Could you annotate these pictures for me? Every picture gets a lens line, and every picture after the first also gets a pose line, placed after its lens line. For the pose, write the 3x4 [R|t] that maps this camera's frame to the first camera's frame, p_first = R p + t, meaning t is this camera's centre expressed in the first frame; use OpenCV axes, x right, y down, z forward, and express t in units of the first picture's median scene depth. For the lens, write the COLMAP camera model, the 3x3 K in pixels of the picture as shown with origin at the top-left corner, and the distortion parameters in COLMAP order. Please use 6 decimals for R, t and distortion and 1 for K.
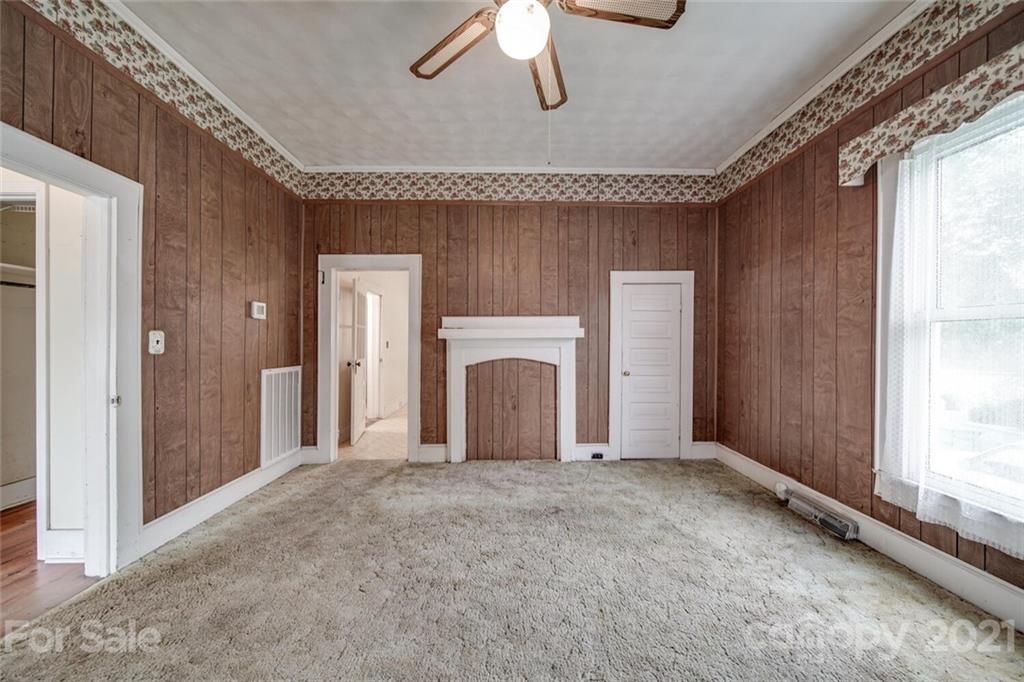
lens RADIAL K [[361.7, 0, 512.8], [0, 361.7, 342.7], [0, 0, 1]] dist [-0.000140, 0.000049]
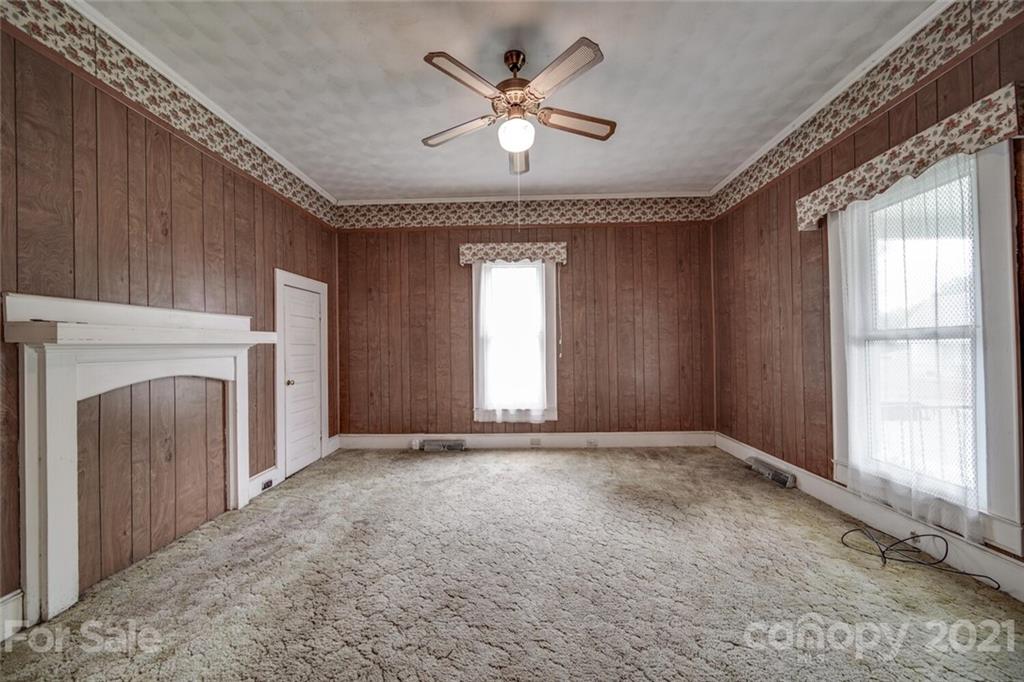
lens RADIAL K [[361.7, 0, 513.5], [0, 361.7, 343.1], [0, 0, 1]] dist [-0.000140, 0.000049]
pose [[0.048011, 0.006470, 0.998826, -0.591012], [0.015092, 0.999860, -0.007202, -0.000941], [-0.998733, 0.015420, 0.047906, 0.389361]]
